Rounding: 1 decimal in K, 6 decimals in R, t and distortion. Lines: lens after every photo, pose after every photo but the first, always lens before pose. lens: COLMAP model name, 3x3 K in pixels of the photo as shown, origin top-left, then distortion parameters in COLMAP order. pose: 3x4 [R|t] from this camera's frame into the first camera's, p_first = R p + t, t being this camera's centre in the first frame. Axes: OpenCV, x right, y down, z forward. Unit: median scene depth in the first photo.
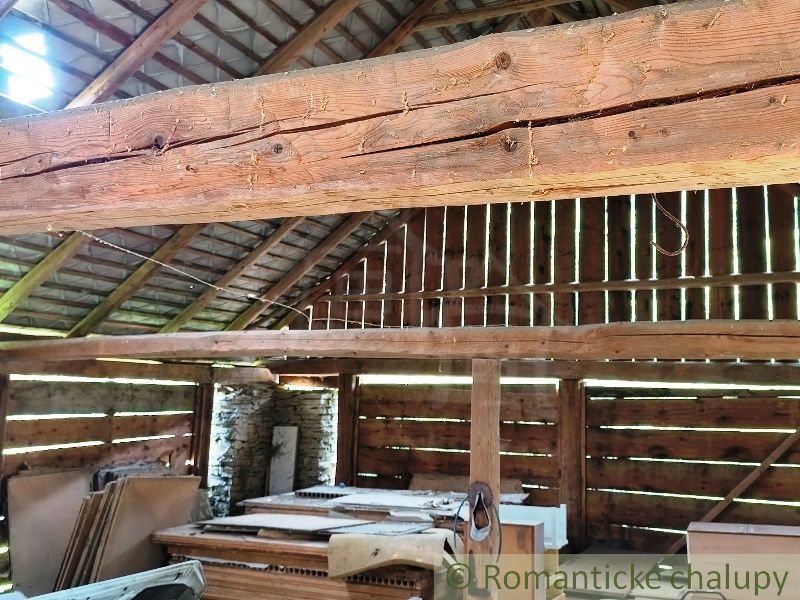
lens RADIAL K [[860.4, 0, 400.0], [0, 860.4, 300.0], [0, 0, 1]] dist [0.167213, -0.245920]
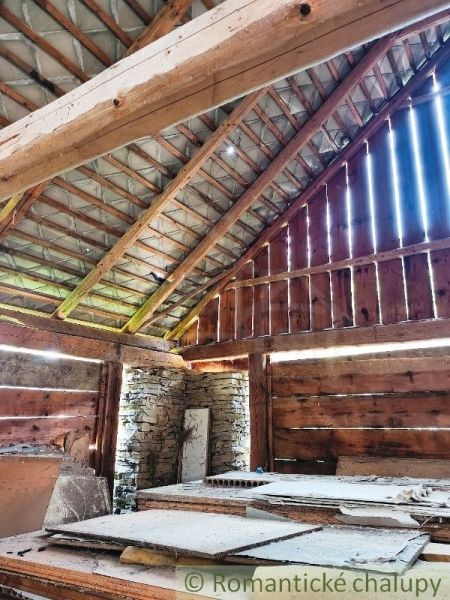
lens RADIAL K [[456.6, 0, 225.0], [0, 456.6, 300.0], [0, 0, 1]] dist [0.086781, -0.109415]
pose [[0.992725, -0.056125, -0.106521, -0.040492], [0.038825, 0.986670, -0.158038, 0.112275], [0.113971, 0.152752, 0.981671, 0.497432]]
